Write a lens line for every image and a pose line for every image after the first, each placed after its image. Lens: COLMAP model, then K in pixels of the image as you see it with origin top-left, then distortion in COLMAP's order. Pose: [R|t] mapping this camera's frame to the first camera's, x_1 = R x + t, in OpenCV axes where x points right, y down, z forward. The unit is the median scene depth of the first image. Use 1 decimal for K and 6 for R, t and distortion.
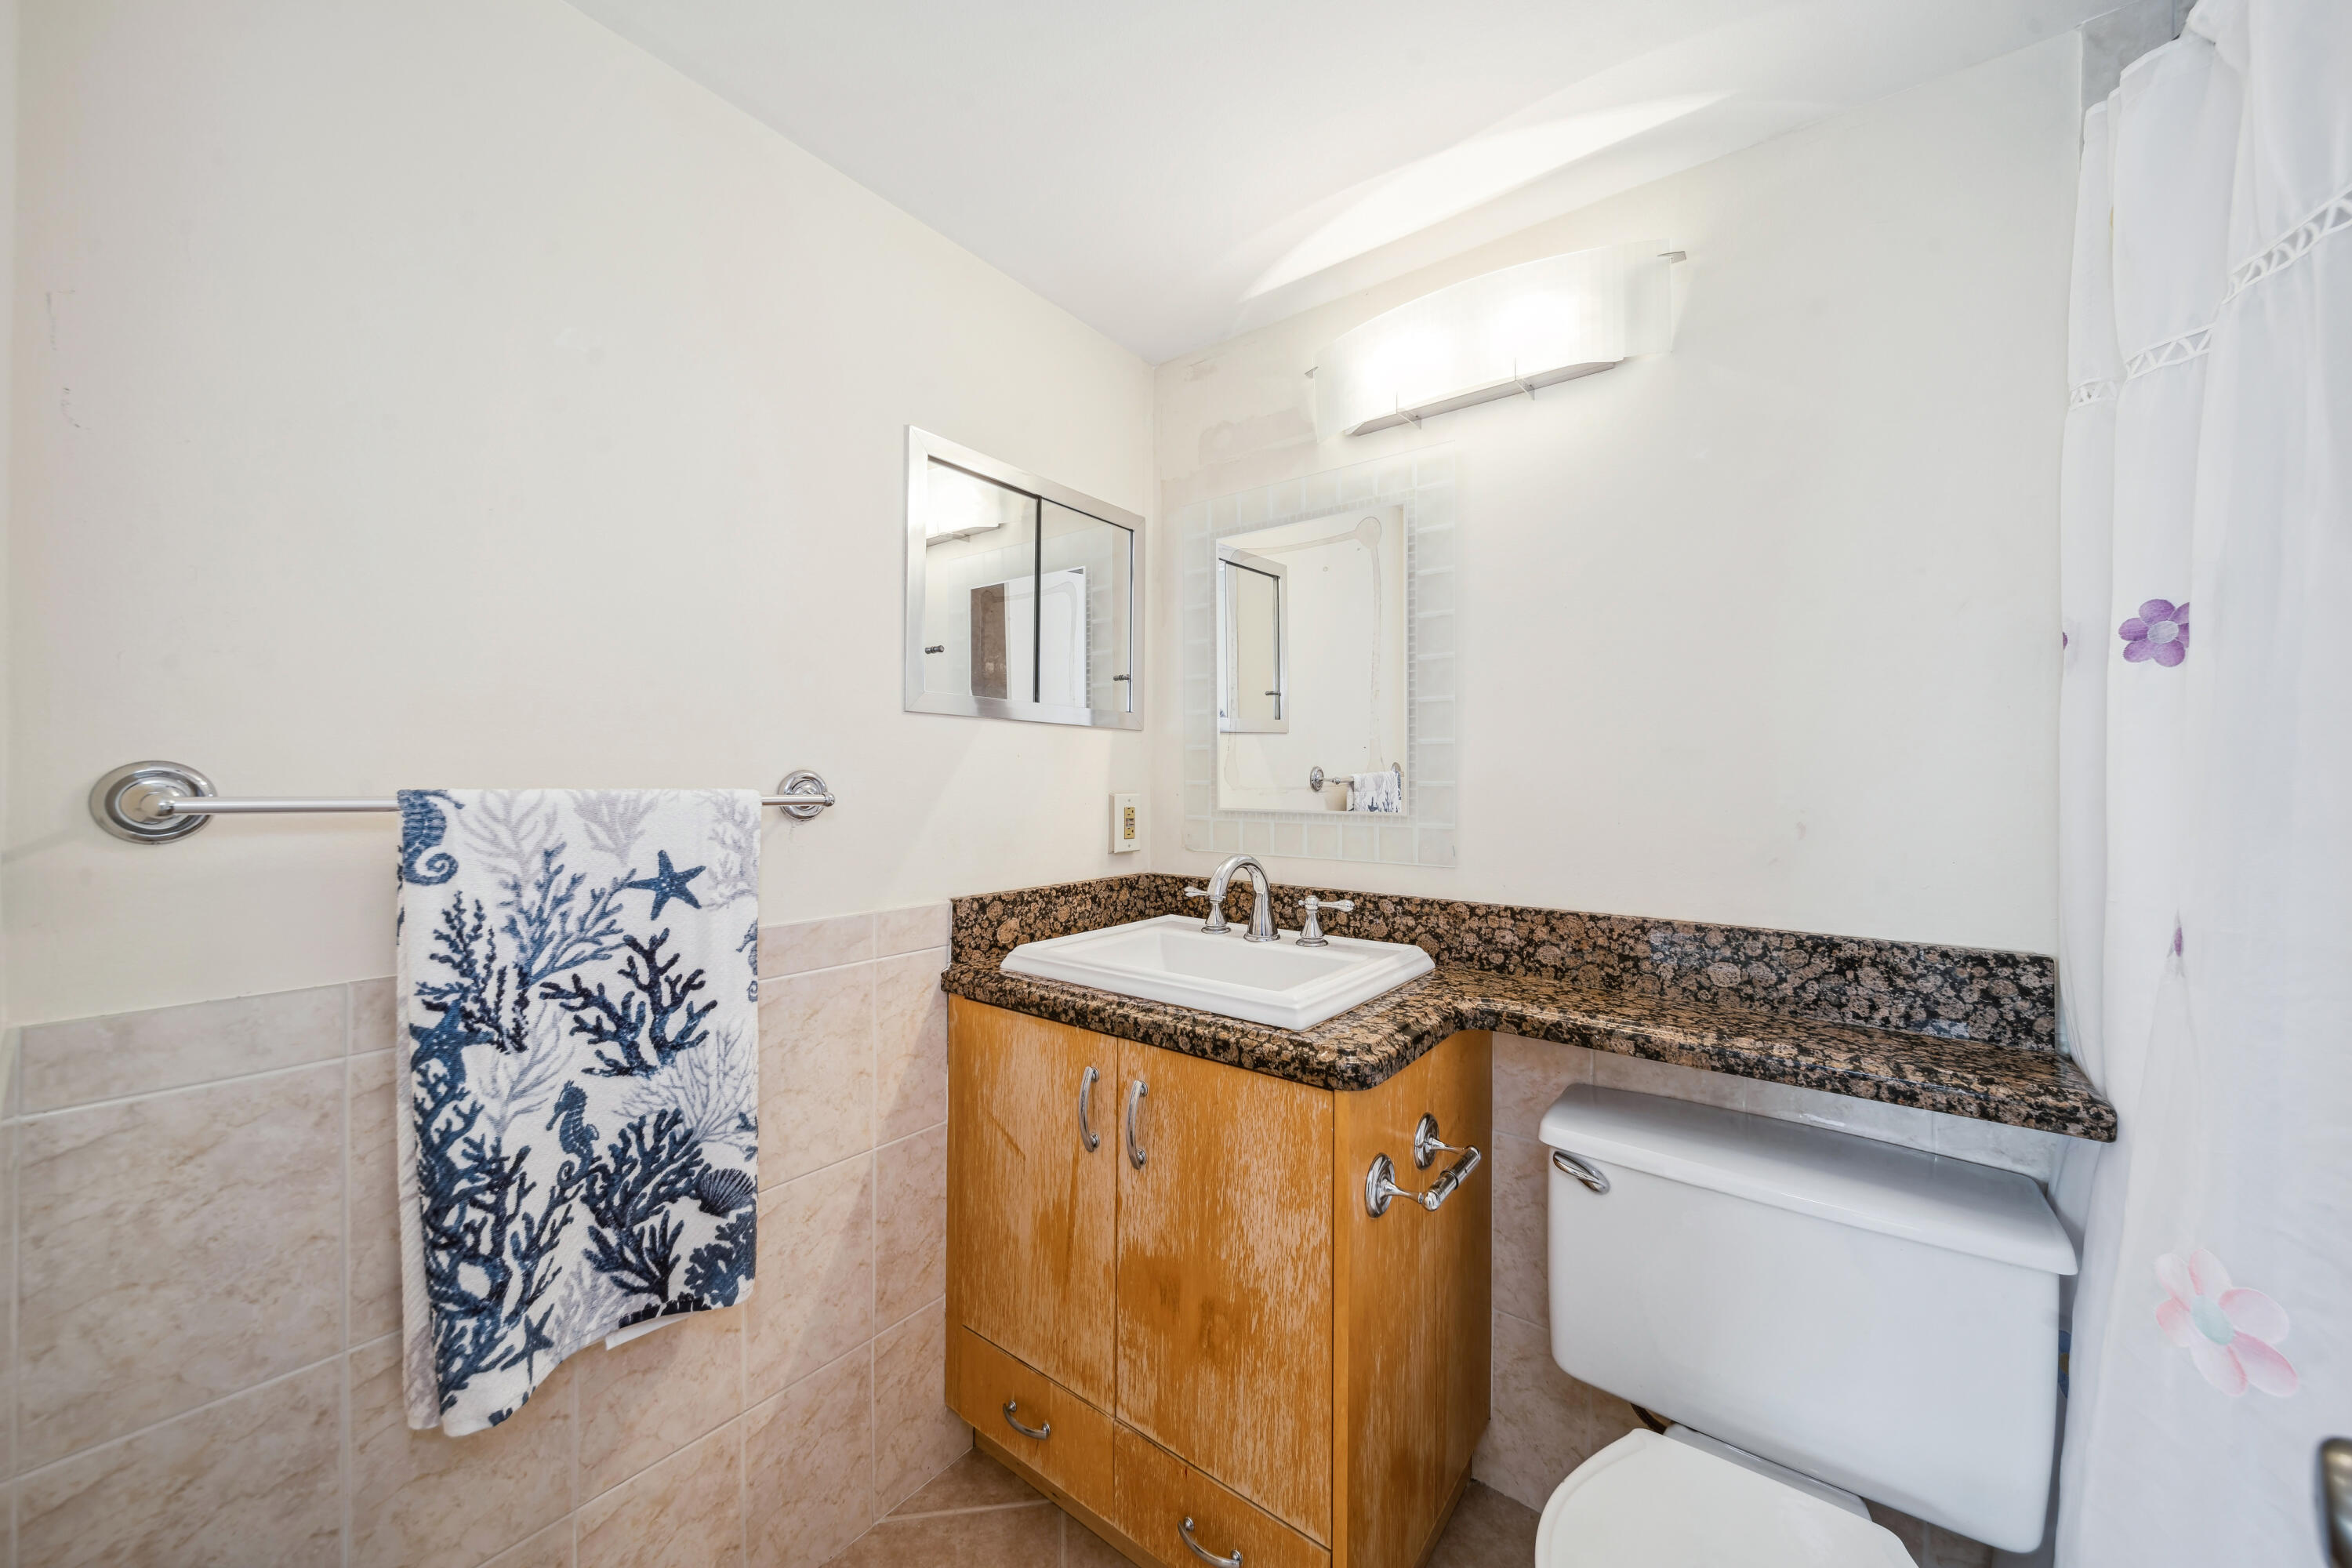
lens RADIAL K [[854.1, 0, 1175.1], [0, 854.1, 788.6], [0, 0, 1]] dist [0.003582, 0.000202]
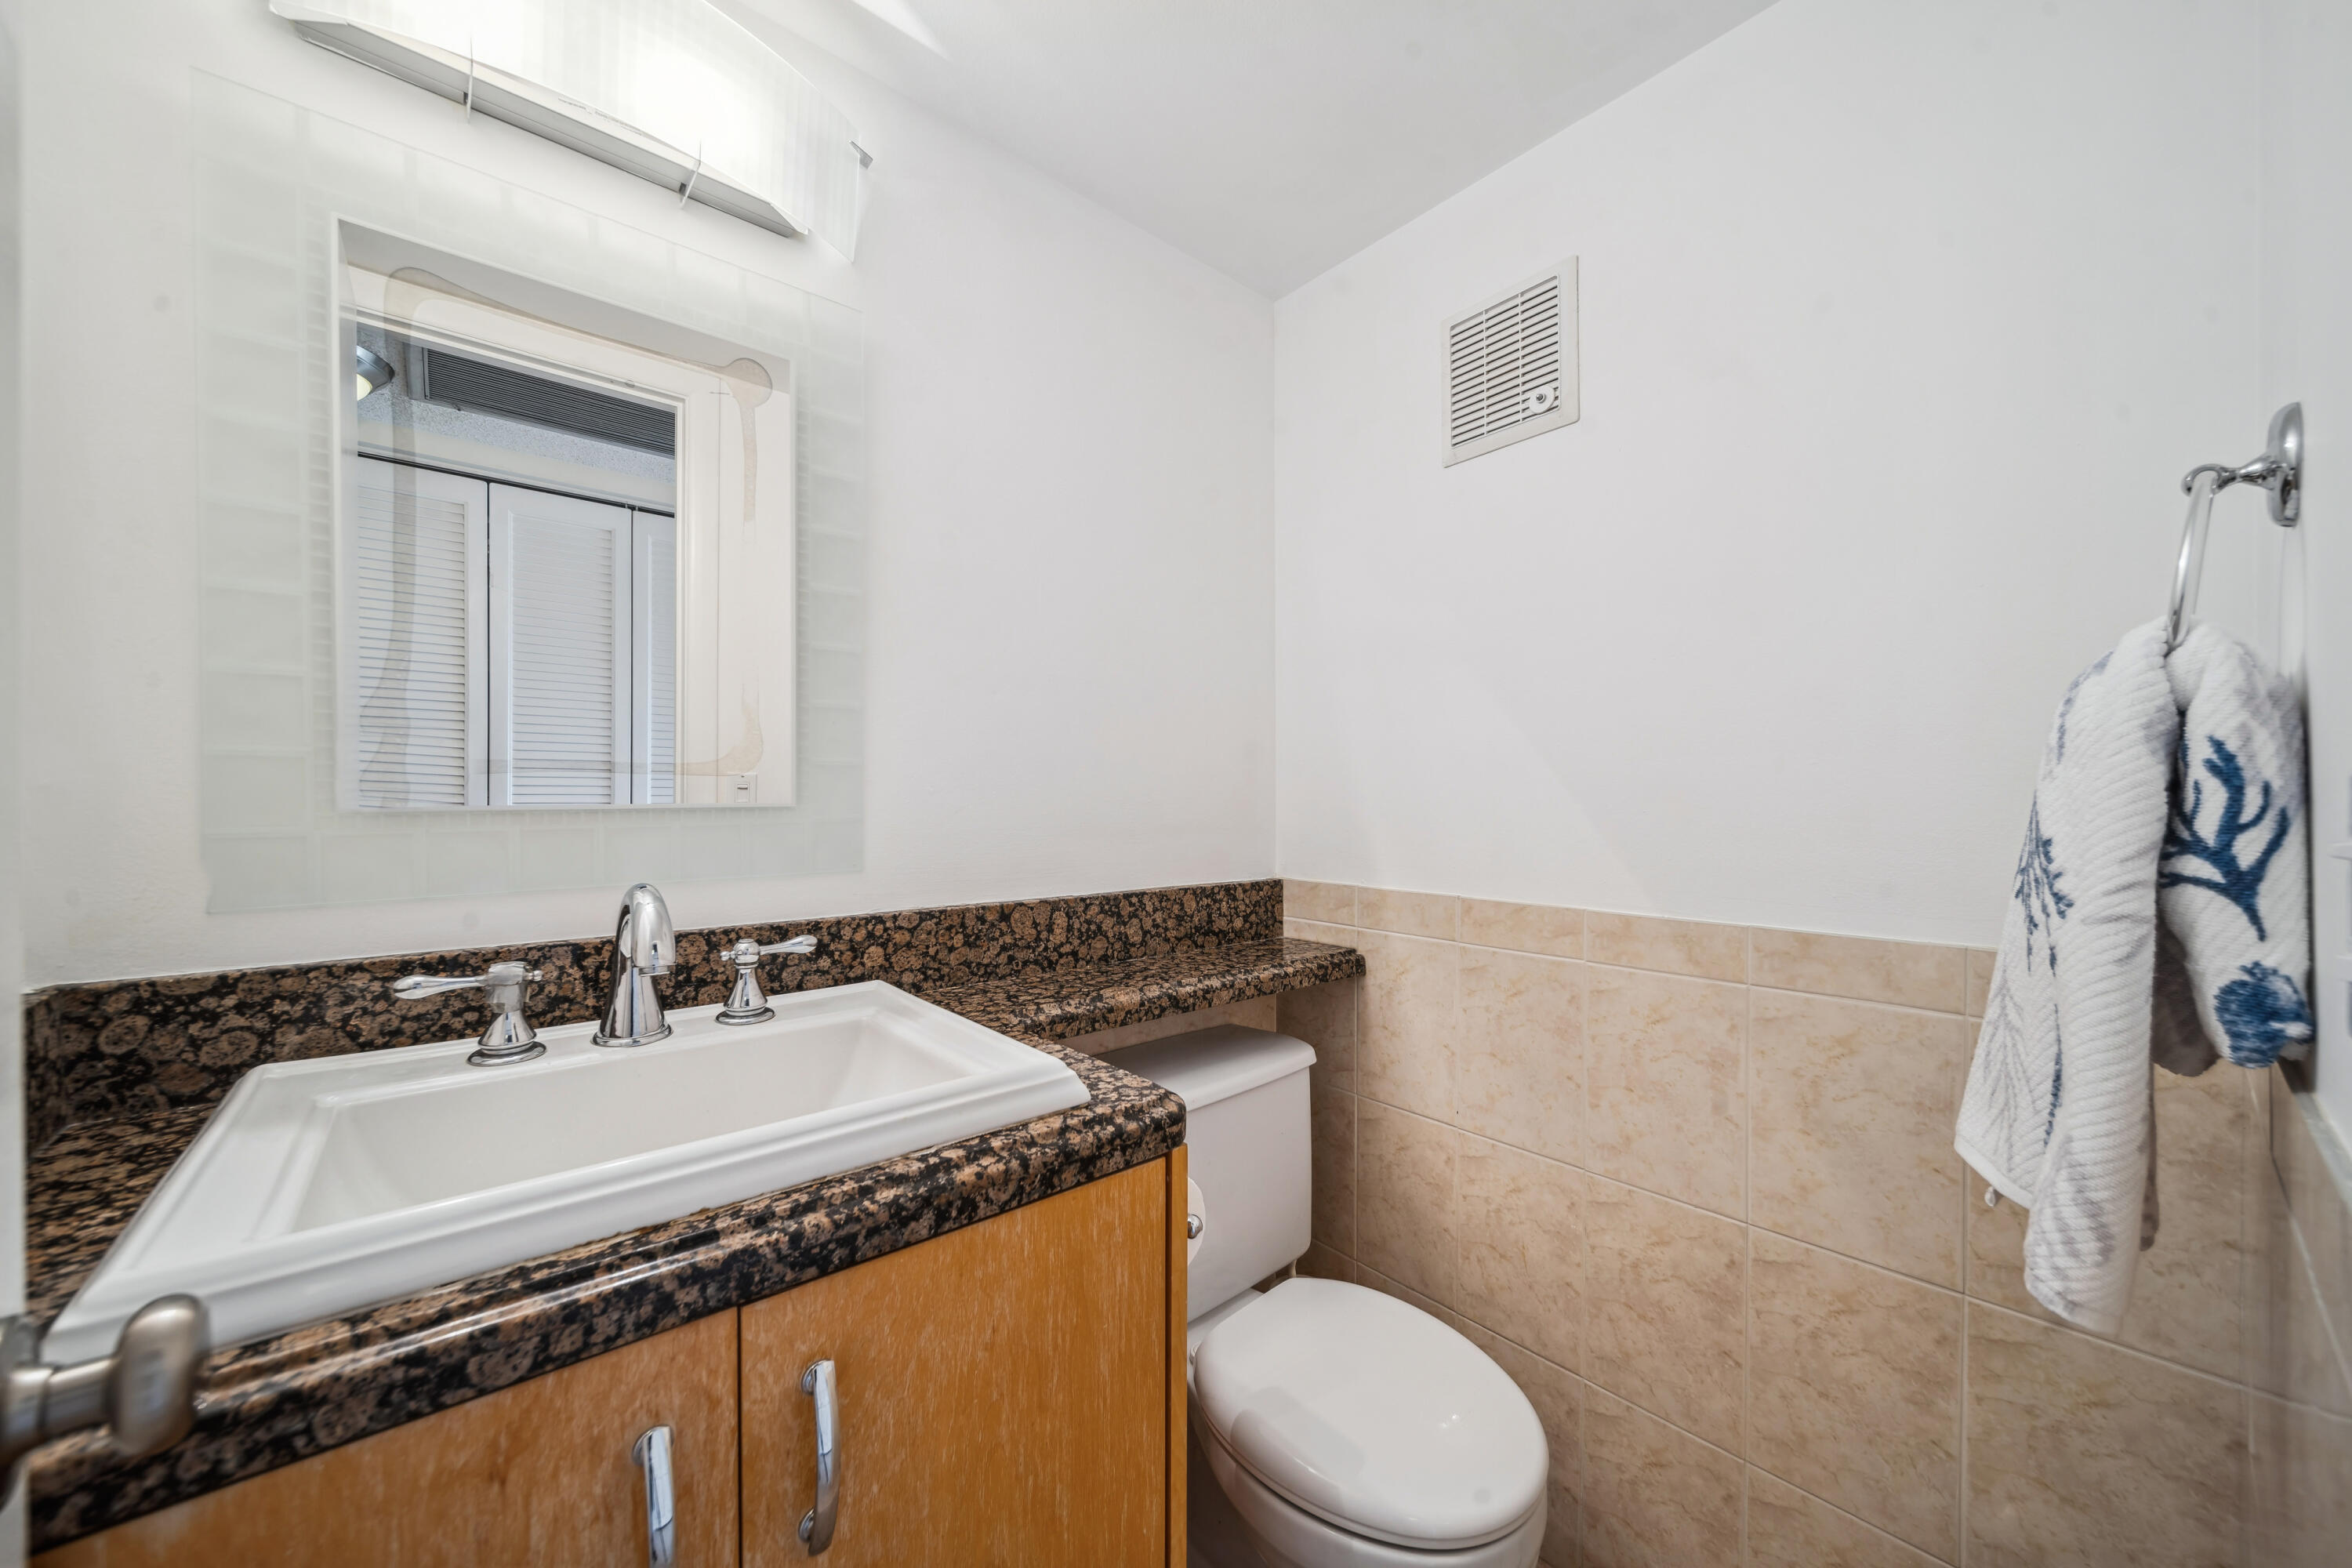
lens RADIAL K [[854.1, 0, 1177.1], [0, 854.1, 790.9], [0, 0, 1]] dist [0.003582, 0.000202]
pose [[0.206873, 0.002963, 0.978363, -0.386023], [0.007668, 0.999960, -0.004650, 0.022264], [-0.978338, 0.008464, 0.206842, 0.562739]]
